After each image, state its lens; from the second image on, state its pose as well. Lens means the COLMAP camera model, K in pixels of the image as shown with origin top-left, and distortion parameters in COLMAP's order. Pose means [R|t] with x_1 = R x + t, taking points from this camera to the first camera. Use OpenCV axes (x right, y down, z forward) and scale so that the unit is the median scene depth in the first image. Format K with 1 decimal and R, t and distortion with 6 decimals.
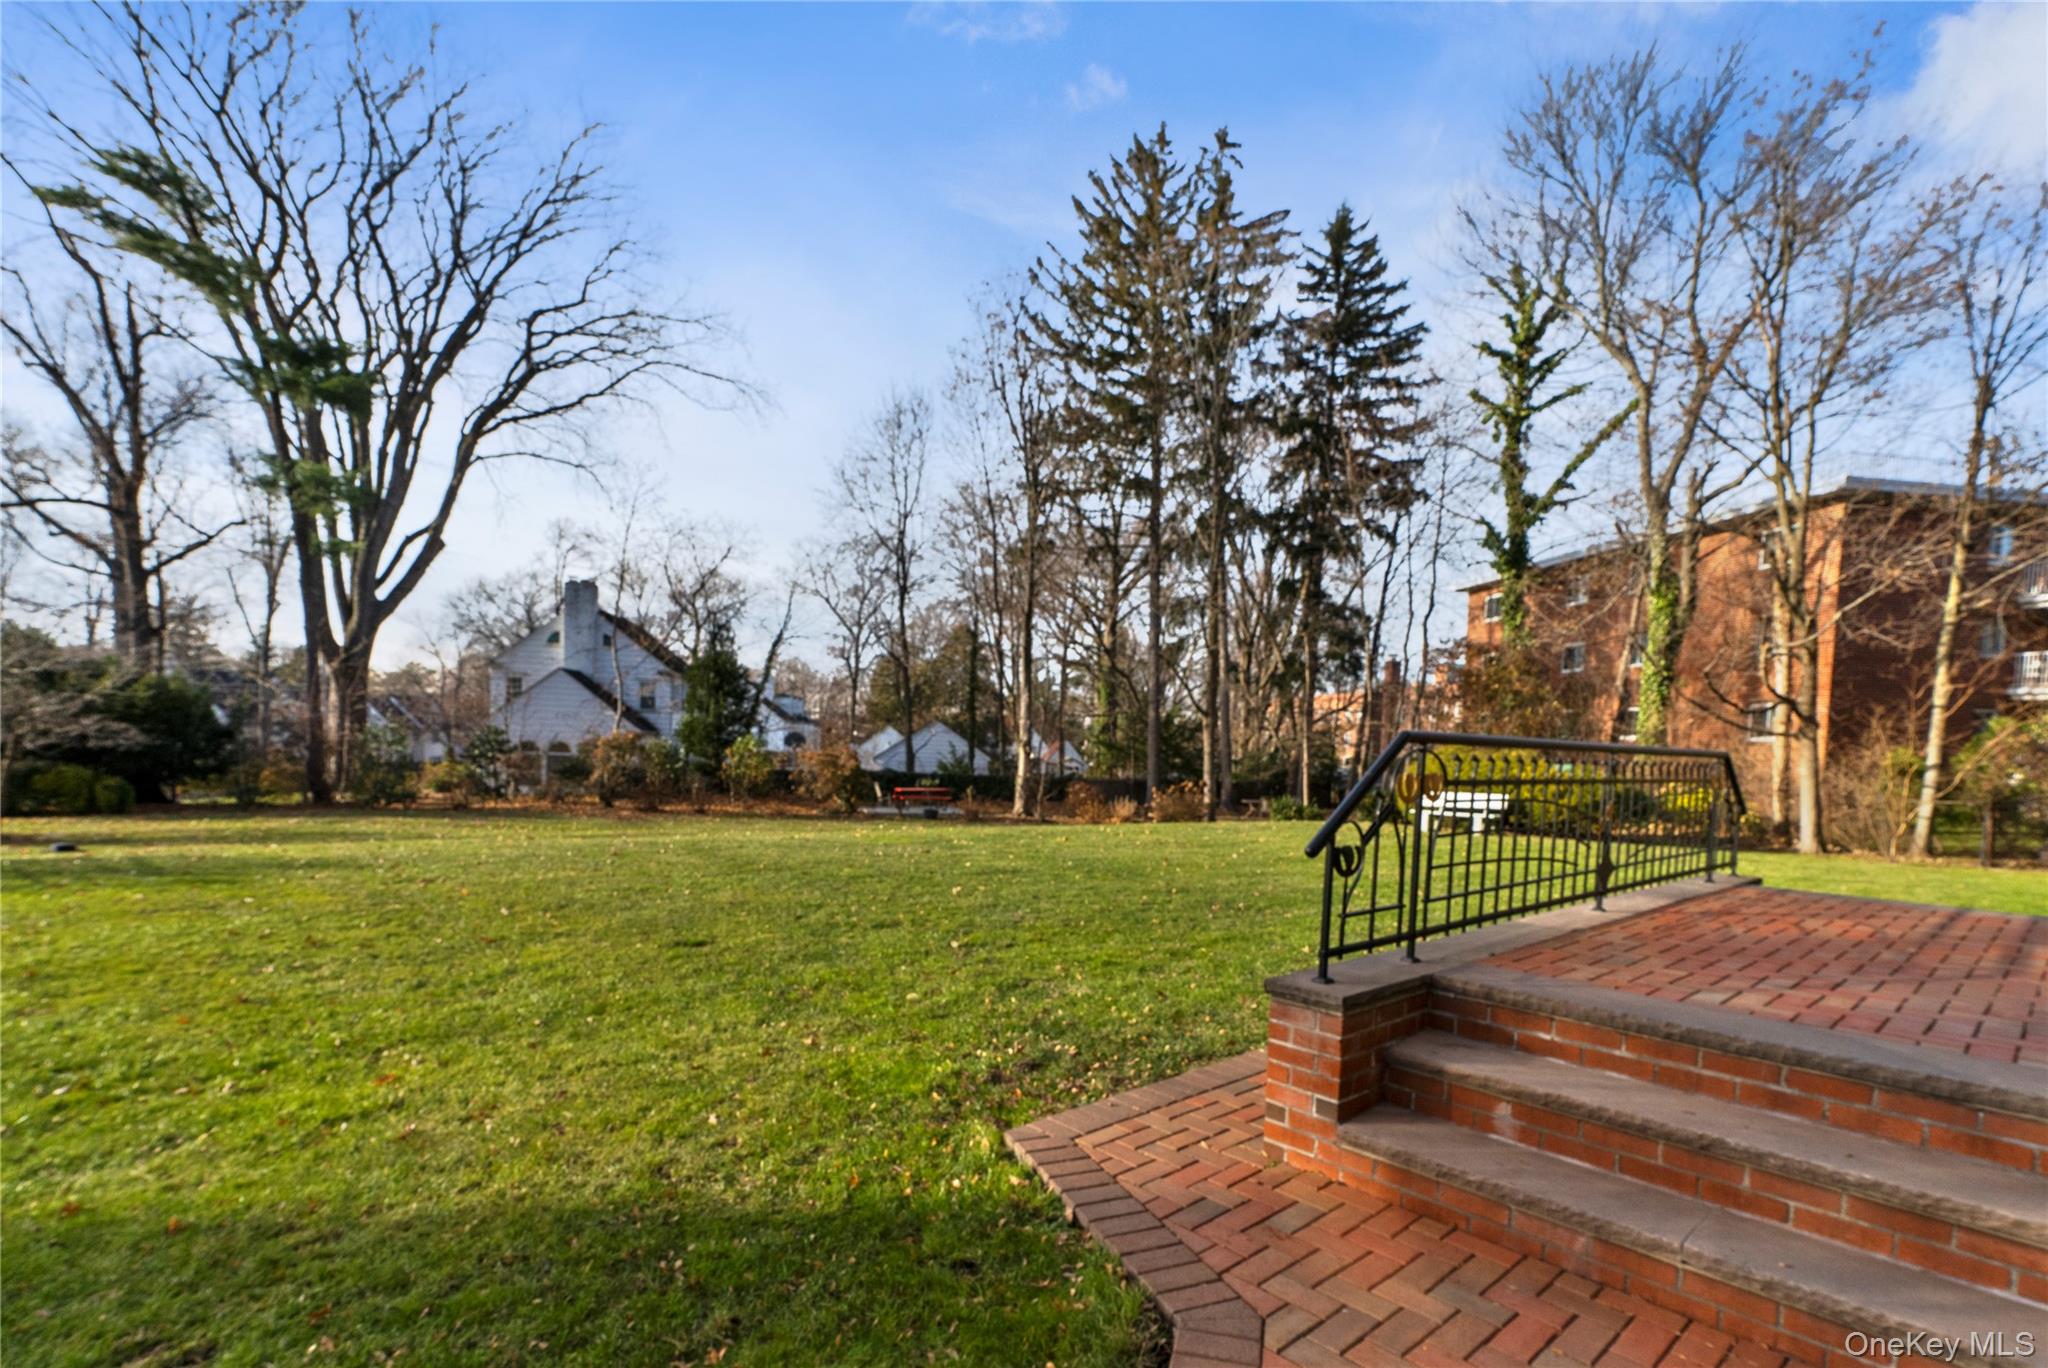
lens RADIAL K [[1027.0, 0, 1031.0], [0, 1027.0, 744.3], [0, 0, 1]] dist [-0.000745, 0.000151]
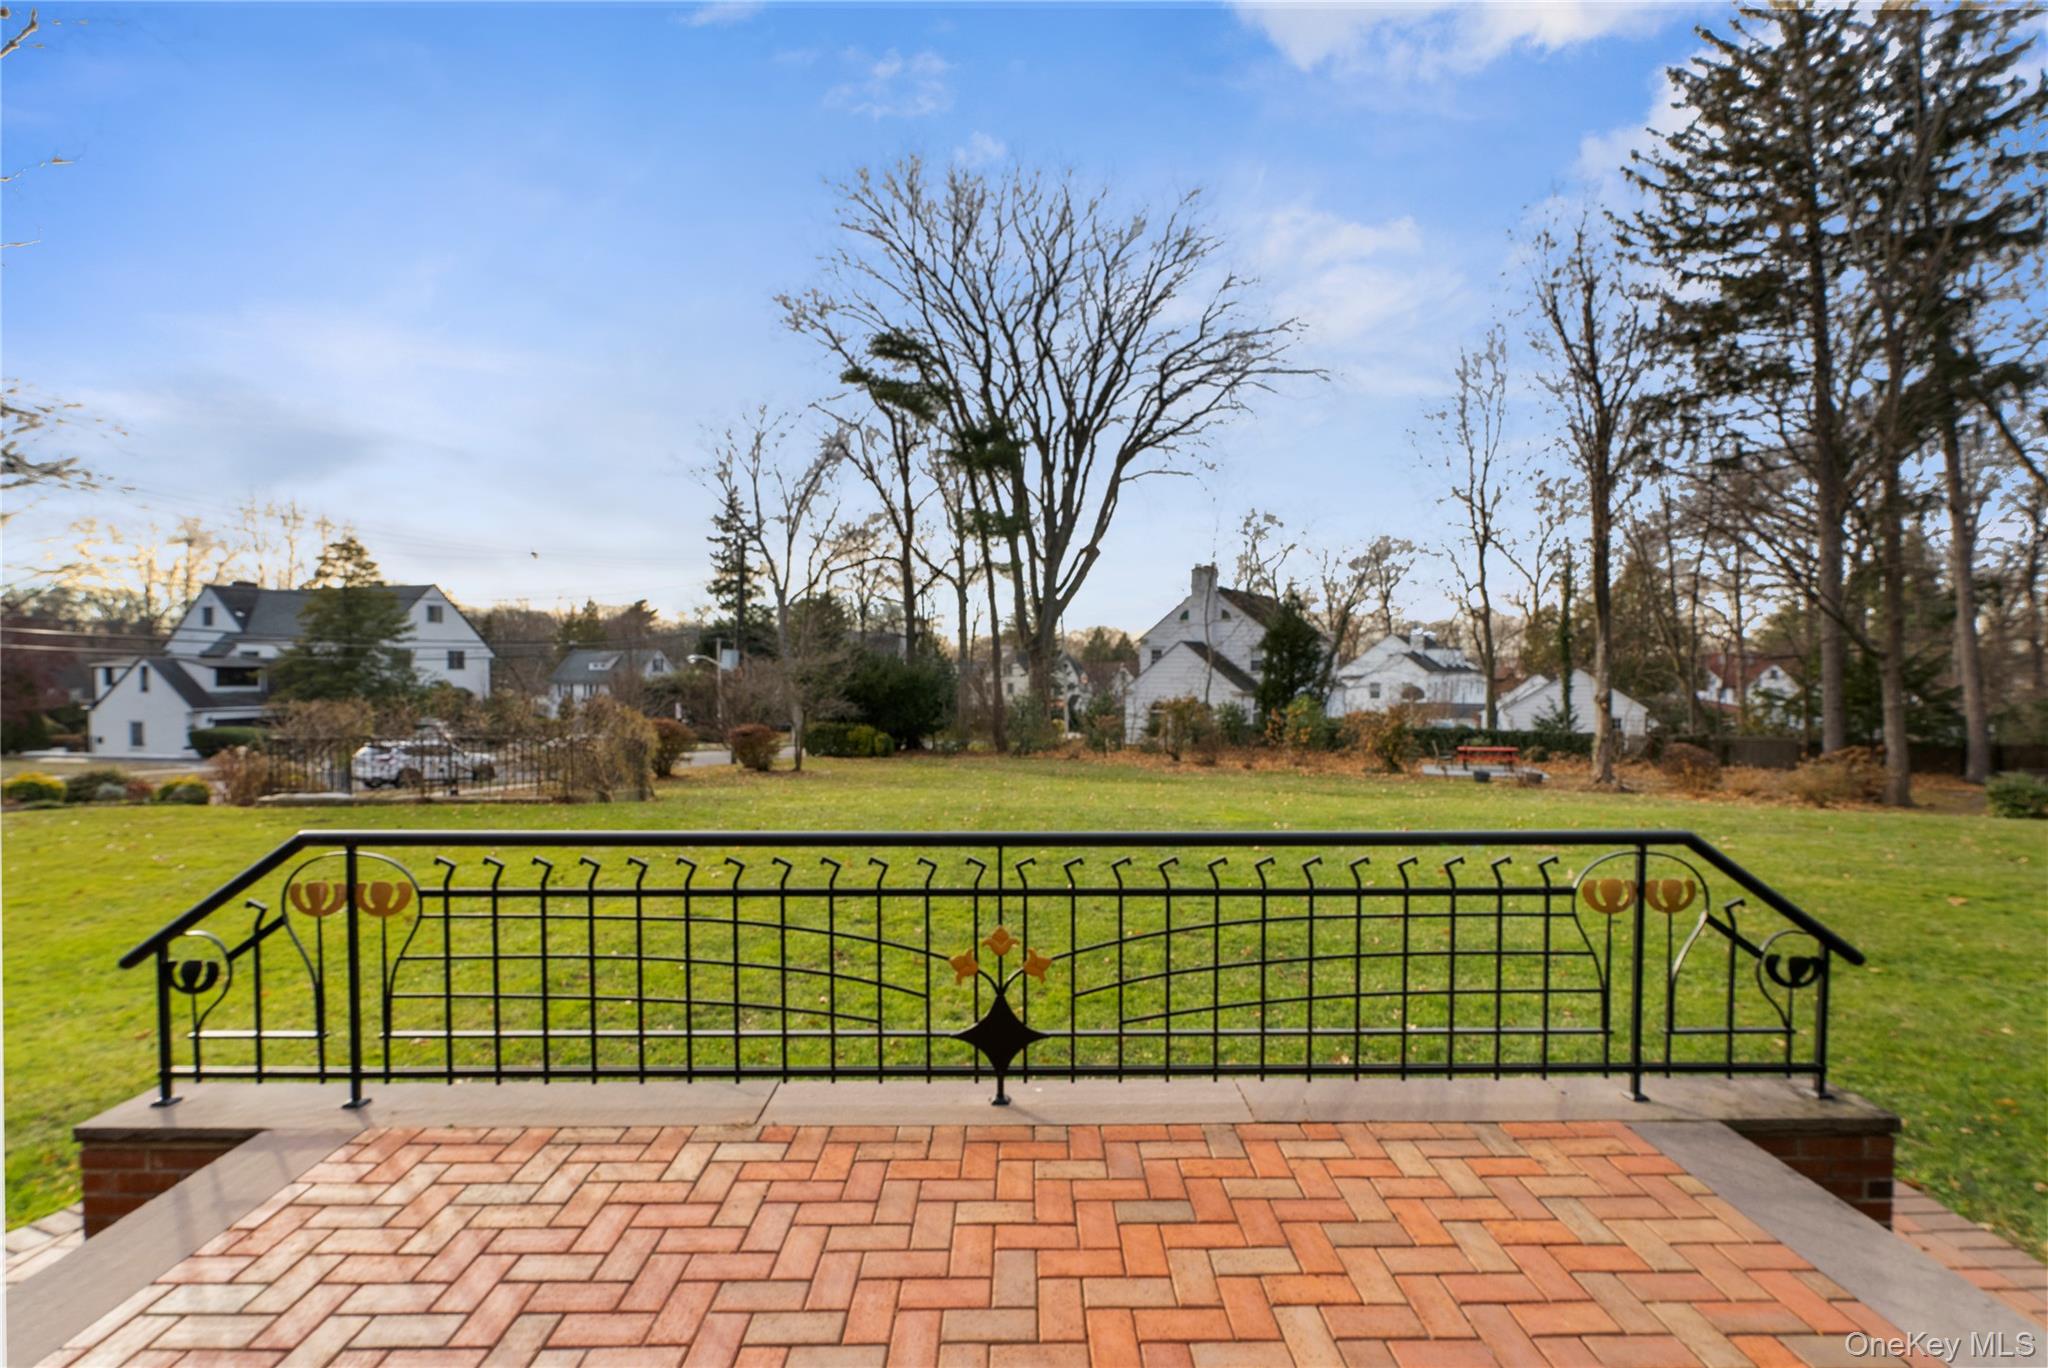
lens RADIAL K [[924.4, 0, 1023.1], [0, 924.4, 666.5], [0, 0, 1]] dist [0.001362, 0.000535]
pose [[0.735183, -0.039466, -0.676719, 0.148922], [0.018571, 0.999102, -0.038092, -0.003148], [0.677615, 0.015437, 0.735255, 0.060118]]
